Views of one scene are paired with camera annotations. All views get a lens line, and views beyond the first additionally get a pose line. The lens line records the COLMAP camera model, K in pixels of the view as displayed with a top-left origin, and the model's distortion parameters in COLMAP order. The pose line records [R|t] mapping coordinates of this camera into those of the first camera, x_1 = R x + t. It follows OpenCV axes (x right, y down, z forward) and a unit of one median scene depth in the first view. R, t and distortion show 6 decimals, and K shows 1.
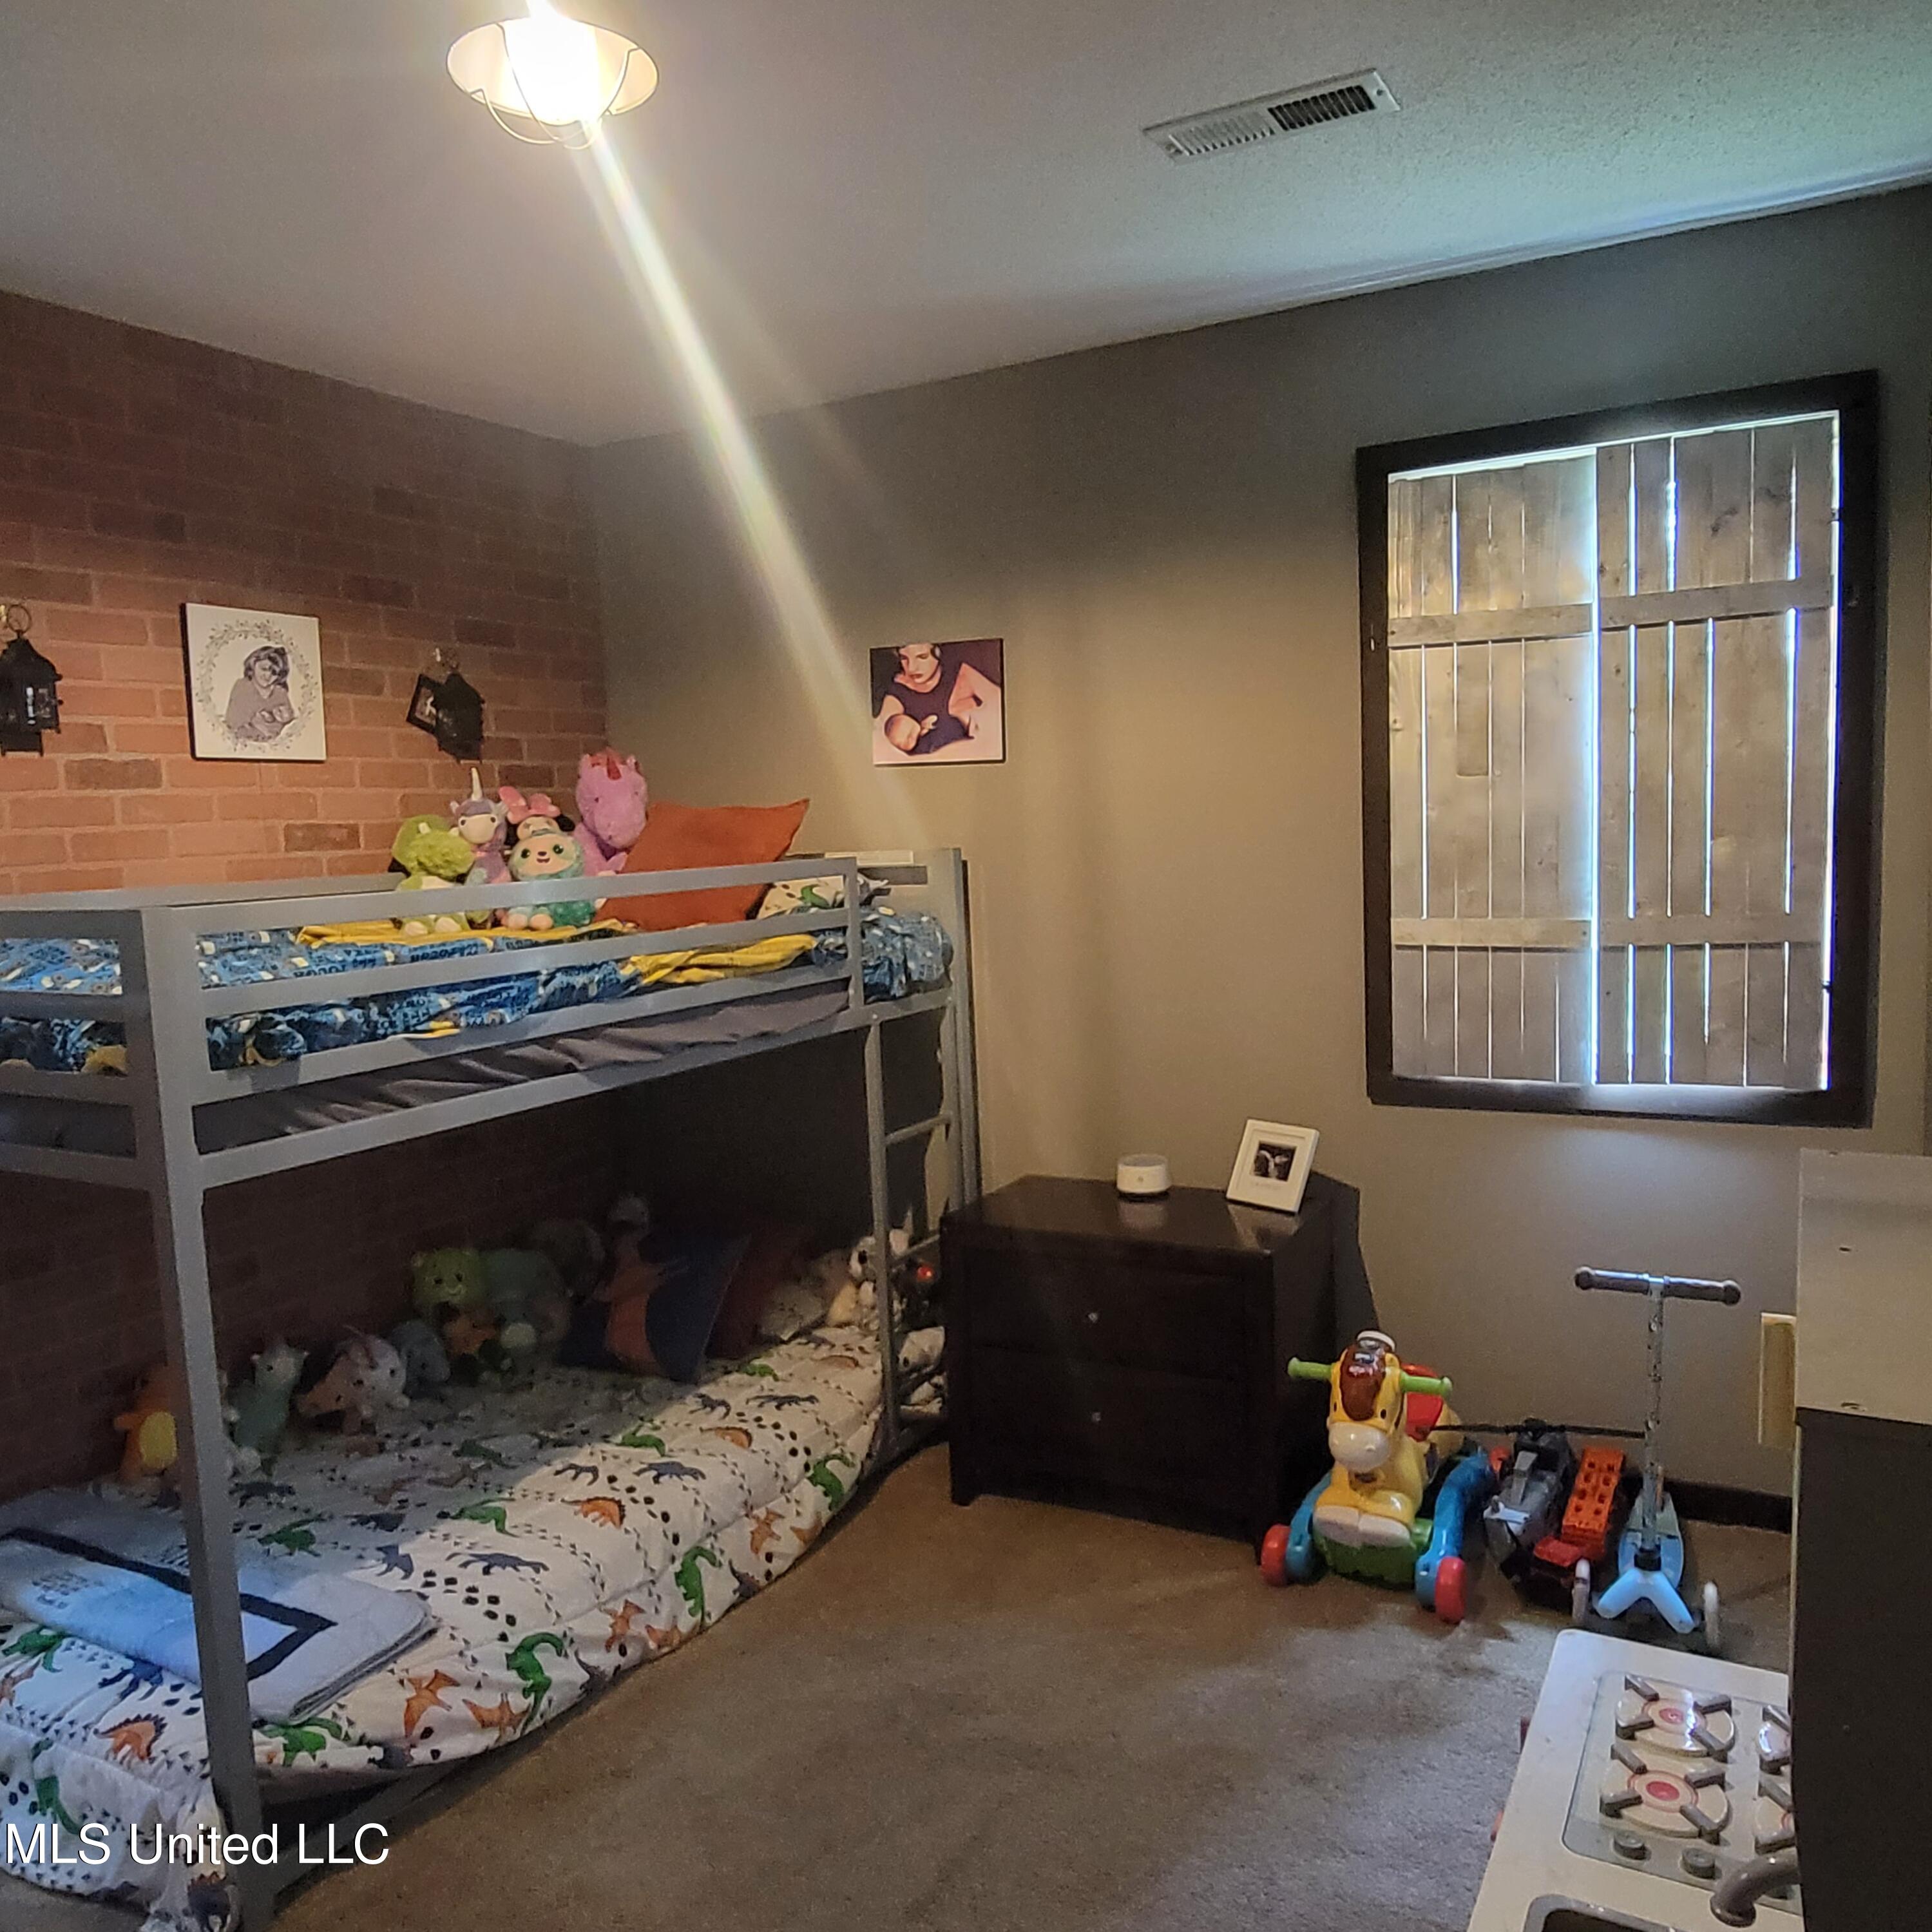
lens RADIAL K [[1525.7, 0, 978.4], [0, 1525.7, 985.5], [0, 0, 1]] dist [-0.000757, -0.003307]
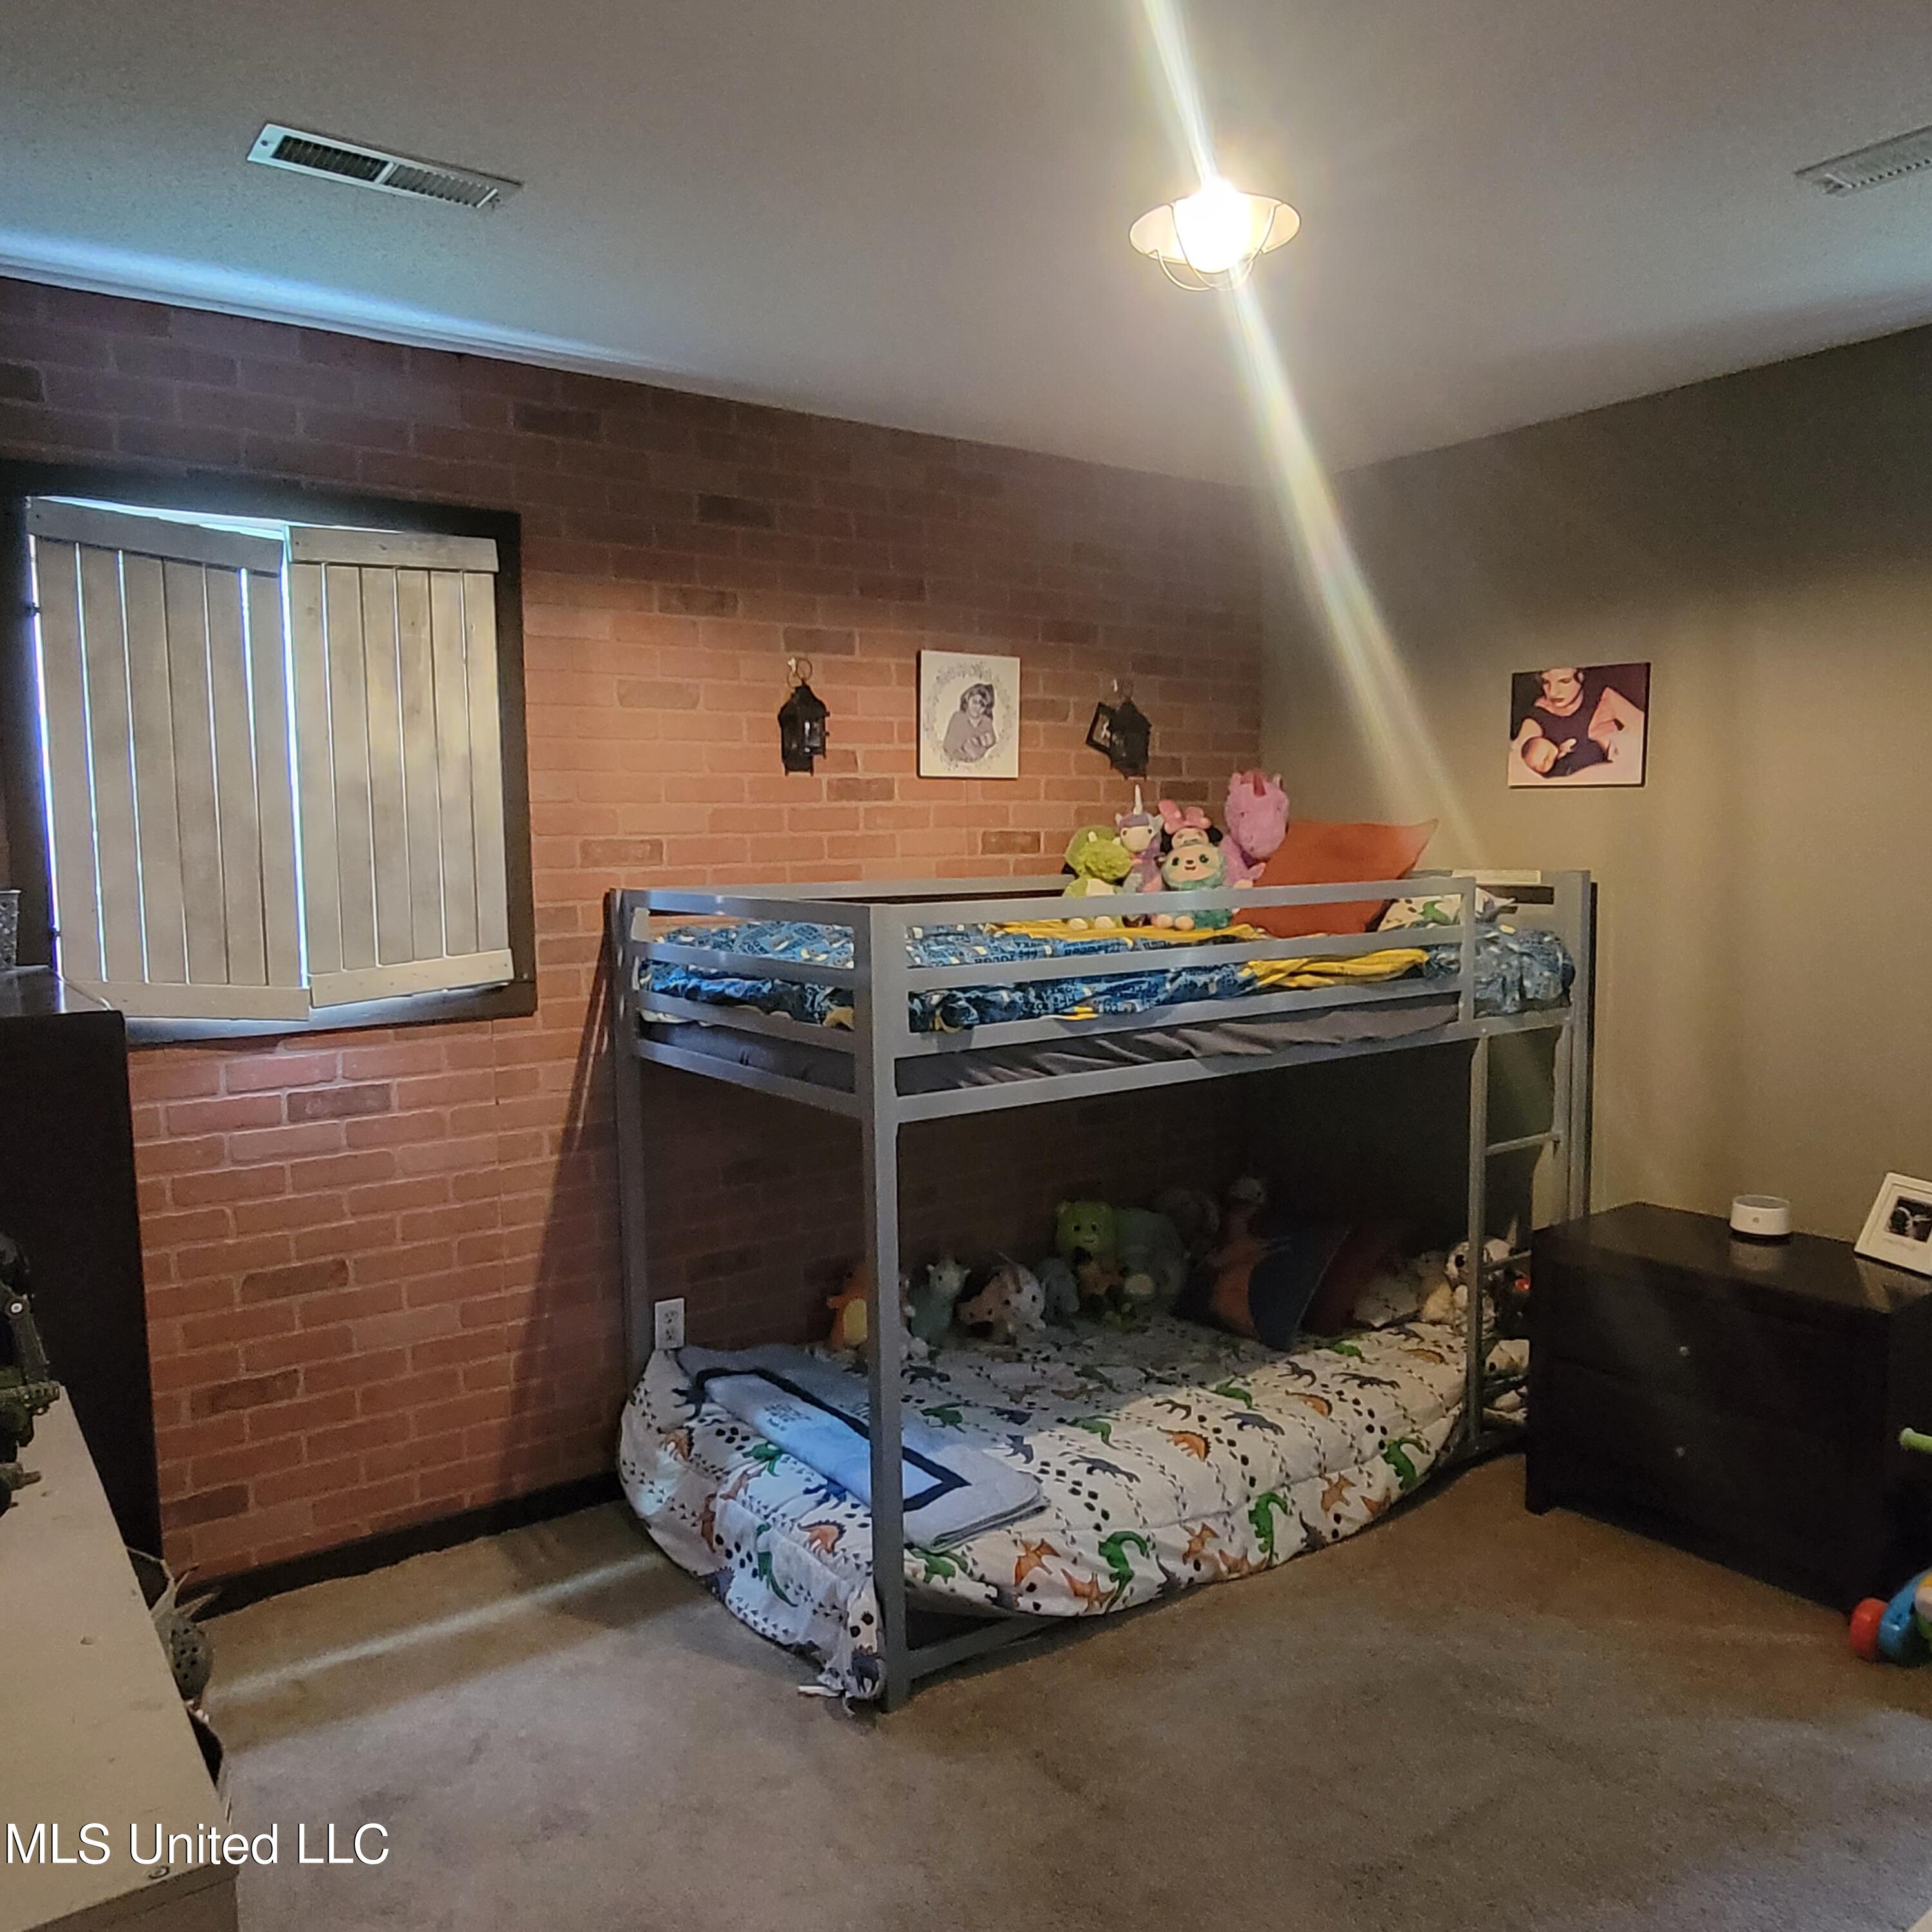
lens RADIAL K [[1525.7, 0, 965.4], [0, 1525.7, 964.9], [0, 0, 1]] dist [-0.000757, -0.003307]
pose [[0.902087, 0.062797, -0.426961, 0.060495], [-0.066508, 0.997766, 0.006232, -0.008461], [0.426399, 0.022775, 0.904249, -0.103362]]
